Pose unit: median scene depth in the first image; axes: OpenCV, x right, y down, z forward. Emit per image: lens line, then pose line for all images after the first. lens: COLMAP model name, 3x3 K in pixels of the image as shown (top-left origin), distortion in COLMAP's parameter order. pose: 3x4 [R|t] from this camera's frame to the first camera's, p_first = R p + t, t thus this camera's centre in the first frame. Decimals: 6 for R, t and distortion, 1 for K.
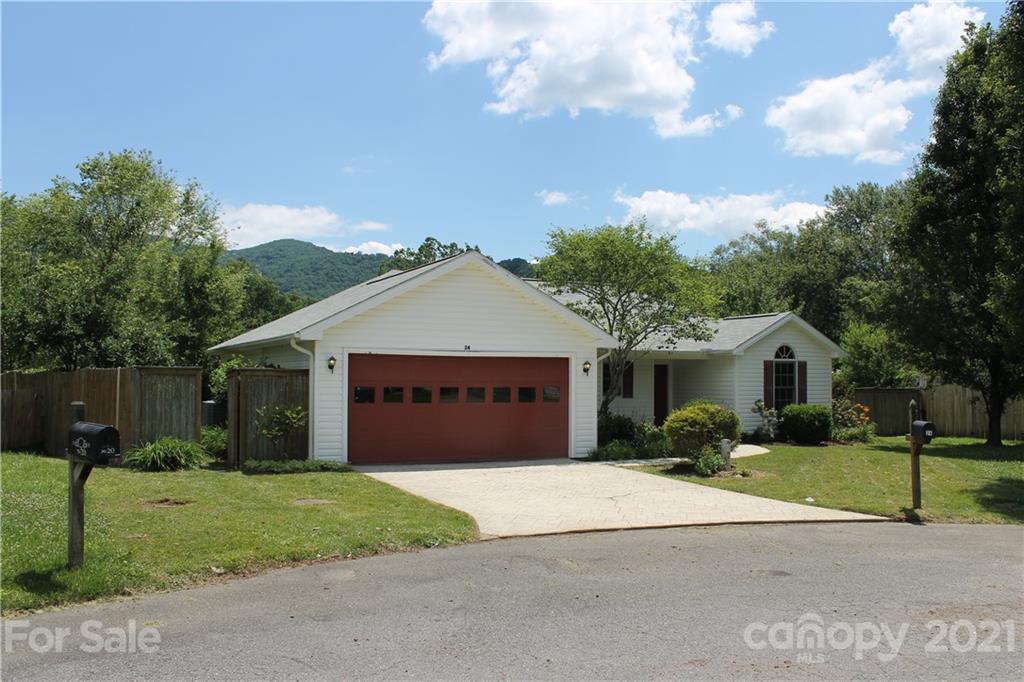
lens RADIAL K [[824.0, 0, 512.0], [0, 824.0, 341.0], [0, 0, 1]] dist [-0.176754, 0.001080]
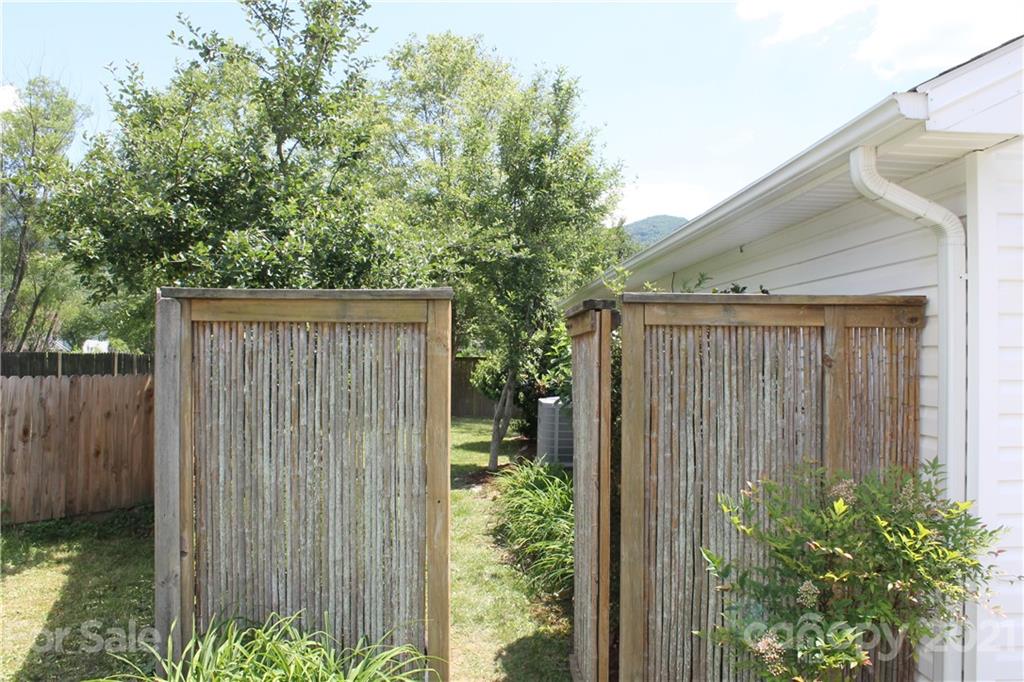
lens RADIAL K [[824.0, 0, 512.0], [0, 824.0, 341.0], [0, 0, 1]] dist [-0.176754, 0.001080]
pose [[0.899777, -0.005619, -0.436314, -0.246005], [0.022143, 0.999217, 0.032797, 0.035726], [0.435788, -0.039172, 0.899196, 0.726483]]
